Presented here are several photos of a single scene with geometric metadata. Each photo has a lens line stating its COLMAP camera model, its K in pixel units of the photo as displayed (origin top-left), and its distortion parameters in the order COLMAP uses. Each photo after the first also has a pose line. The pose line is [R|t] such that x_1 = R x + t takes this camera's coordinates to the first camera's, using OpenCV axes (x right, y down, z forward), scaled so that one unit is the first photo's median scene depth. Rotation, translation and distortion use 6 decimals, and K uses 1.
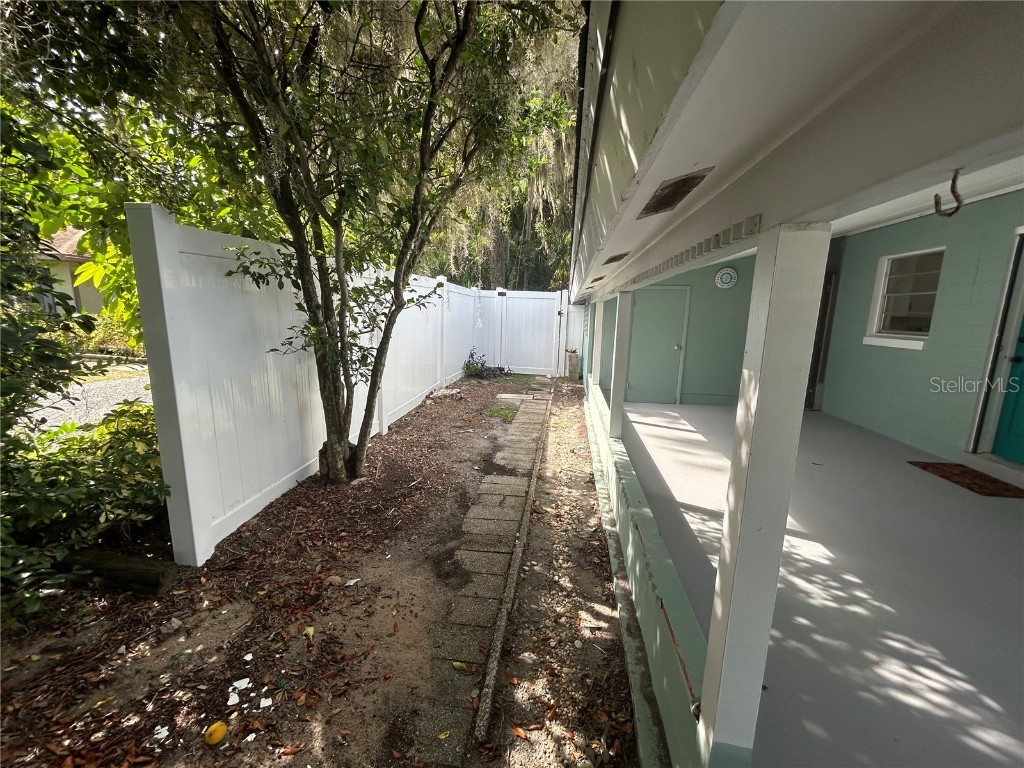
lens RADIAL K [[412.8, 0, 509.4], [0, 412.8, 383.8], [0, 0, 1]] dist [0.000311, -0.000012]
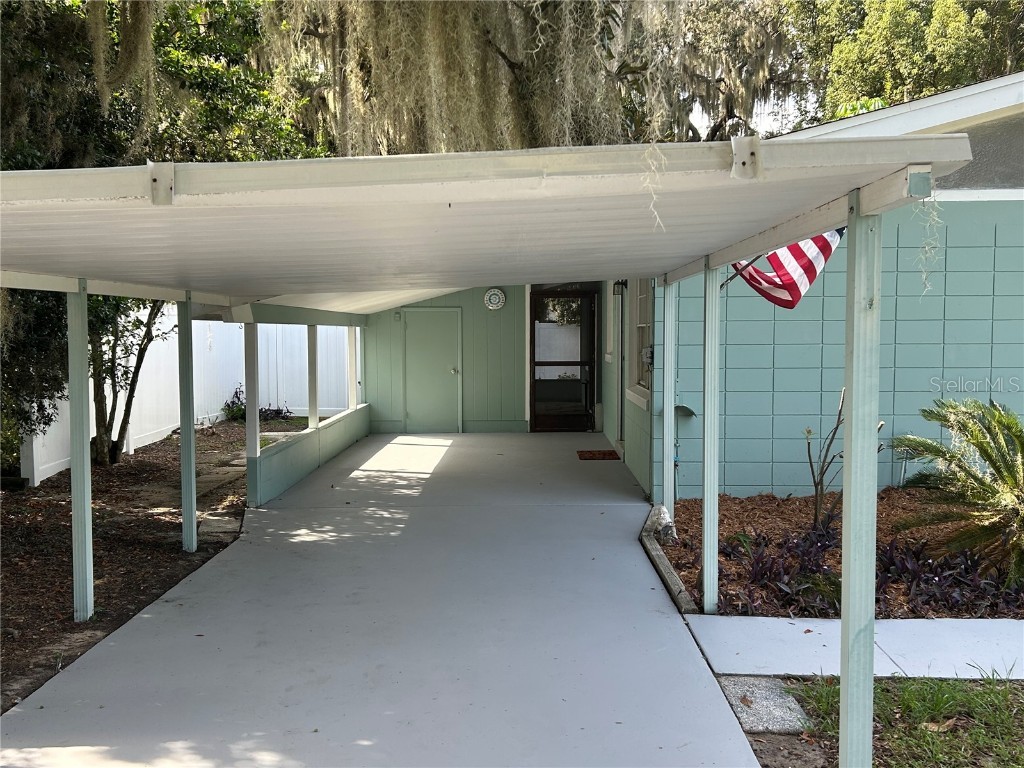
lens RADIAL K [[993.3, 0, 512.0], [0, 993.3, 384.0], [0, 0, 1]] dist [0.003350, 0.001488]
pose [[0.992441, -0.033429, 0.118079, 0.573142], [0.046934, 0.992427, -0.113512, 0.419049], [-0.113390, 0.118196, 0.986495, -2.528231]]
